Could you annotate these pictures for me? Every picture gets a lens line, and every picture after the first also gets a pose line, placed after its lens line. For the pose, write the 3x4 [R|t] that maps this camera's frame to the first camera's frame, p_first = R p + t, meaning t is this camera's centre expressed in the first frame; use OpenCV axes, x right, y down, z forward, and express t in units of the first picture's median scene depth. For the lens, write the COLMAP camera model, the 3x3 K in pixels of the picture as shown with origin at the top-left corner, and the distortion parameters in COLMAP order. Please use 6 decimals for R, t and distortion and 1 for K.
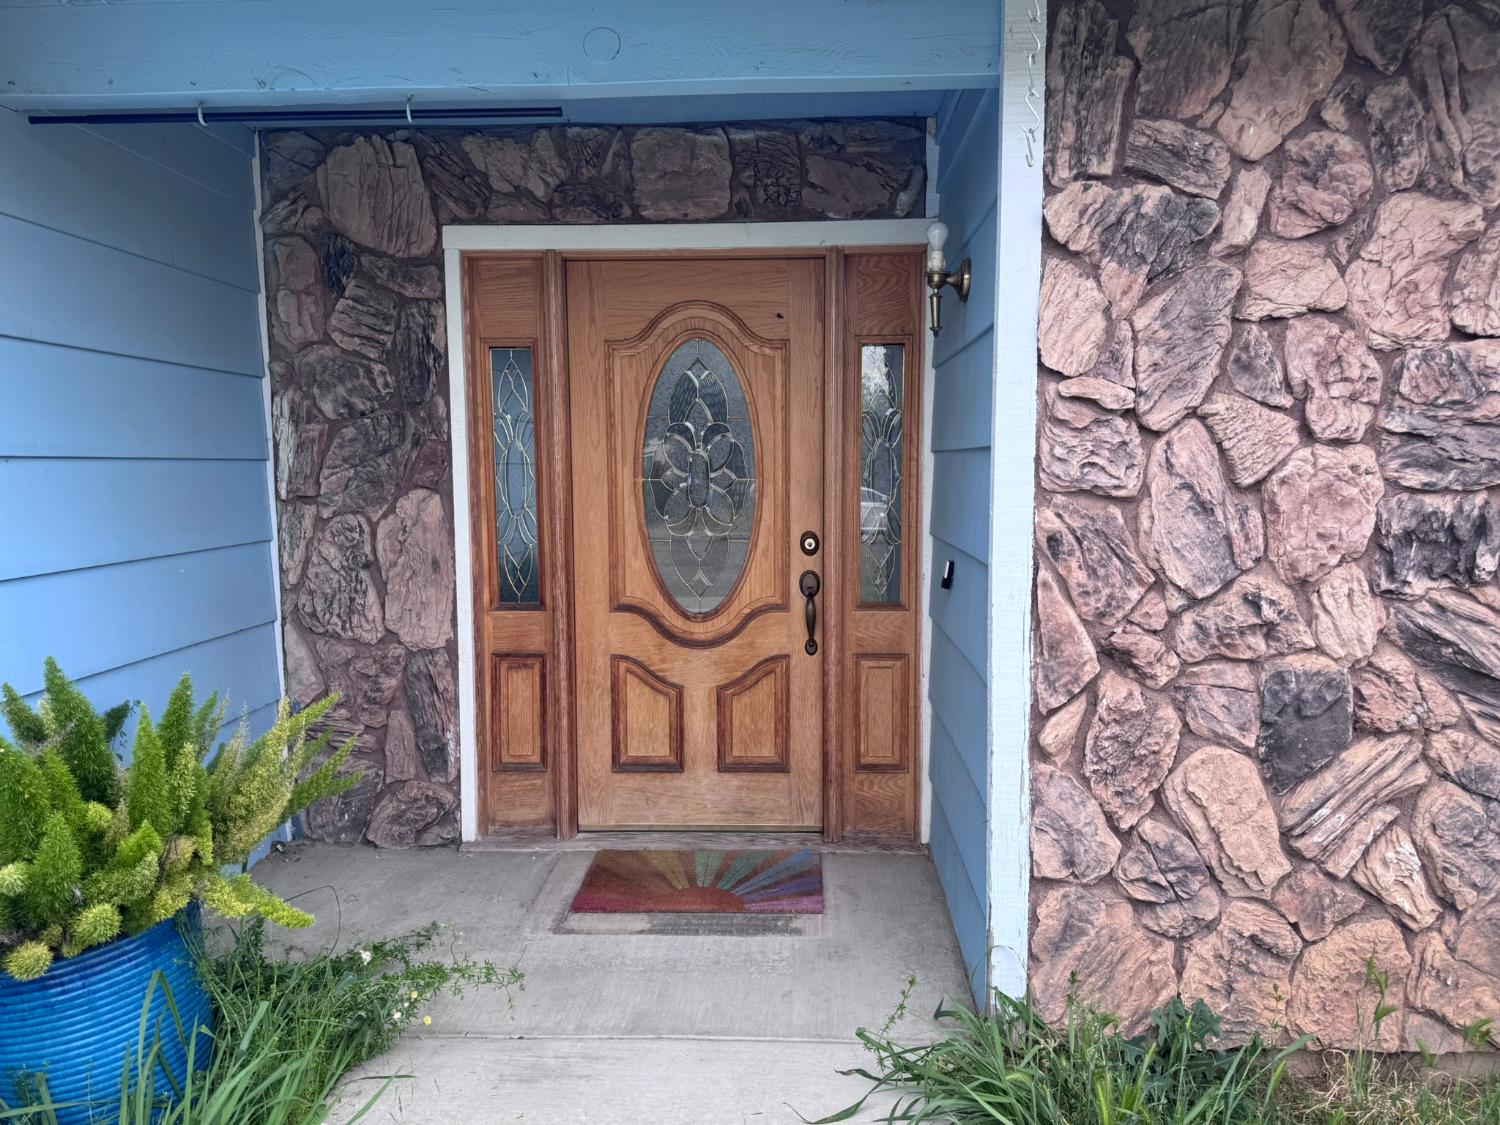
lens RADIAL K [[1053.2, 0, 756.4], [0, 1053.2, 564.9], [0, 0, 1]] dist [0.007845, -0.000249]
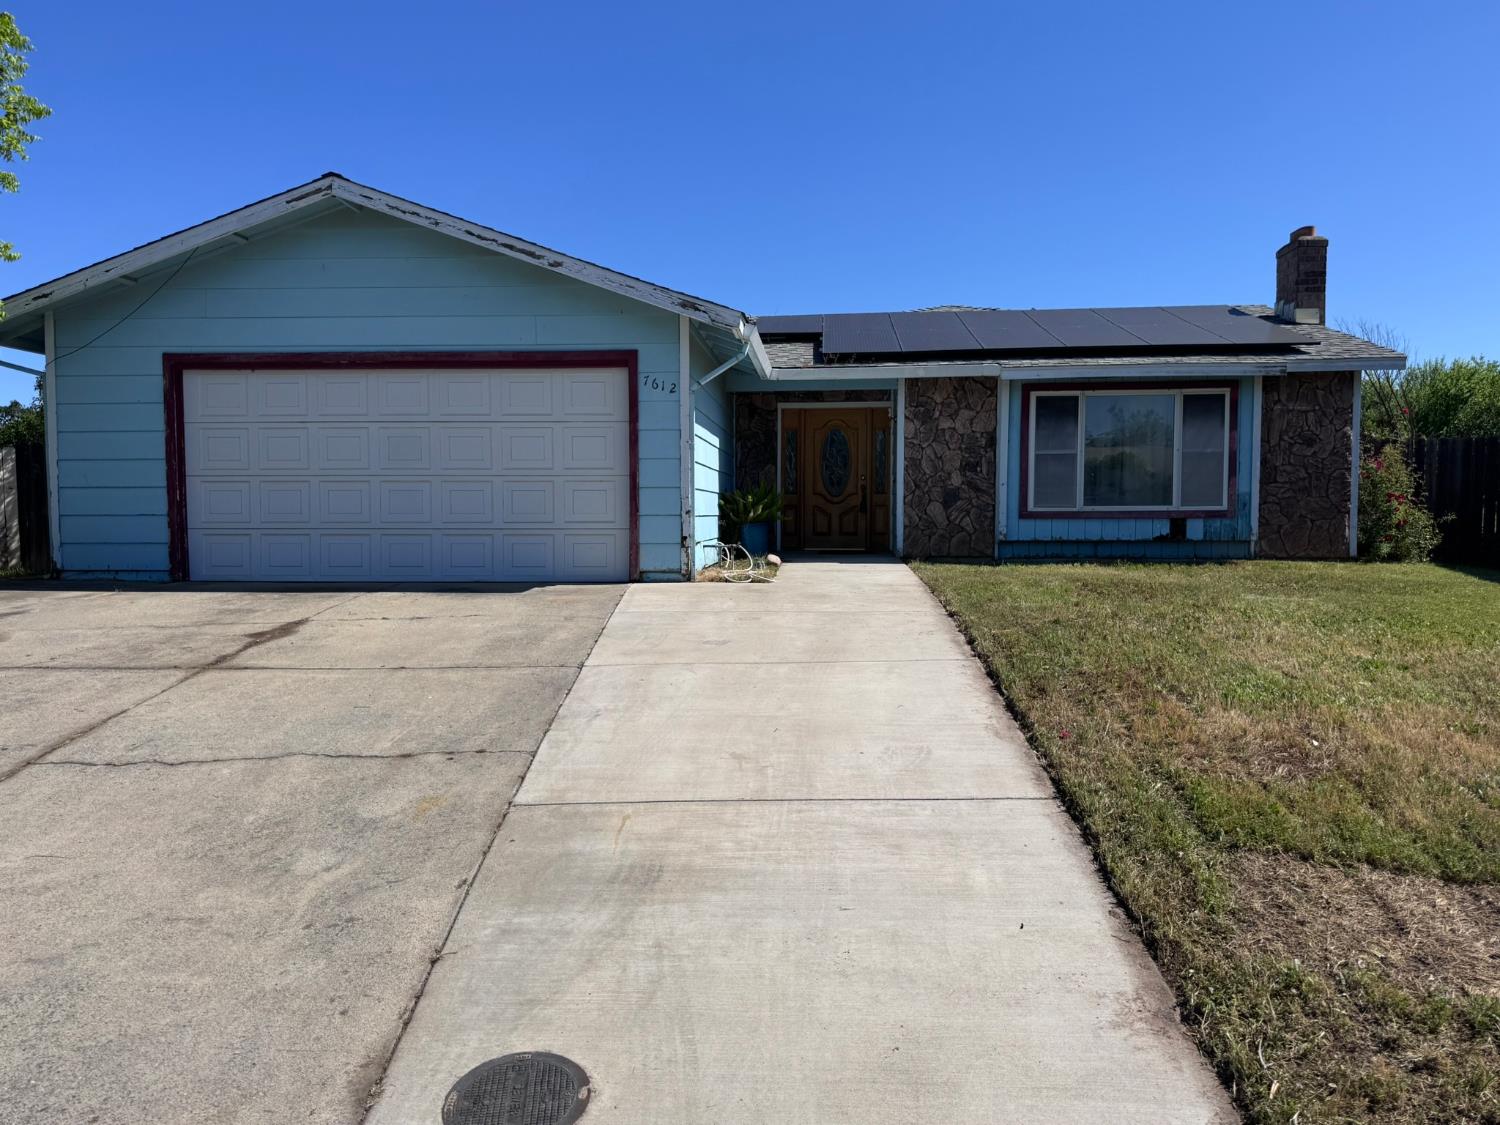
lens RADIAL K [[1053.2, 0, 745.4], [0, 1053.2, 562.8], [0, 0, 1]] dist [0.007845, -0.000249]
pose [[0.999256, 0.005513, -0.038160, -0.265042], [-0.007249, 0.998937, -0.045516, 0.534433], [0.037869, 0.045758, 0.998235, -3.307829]]
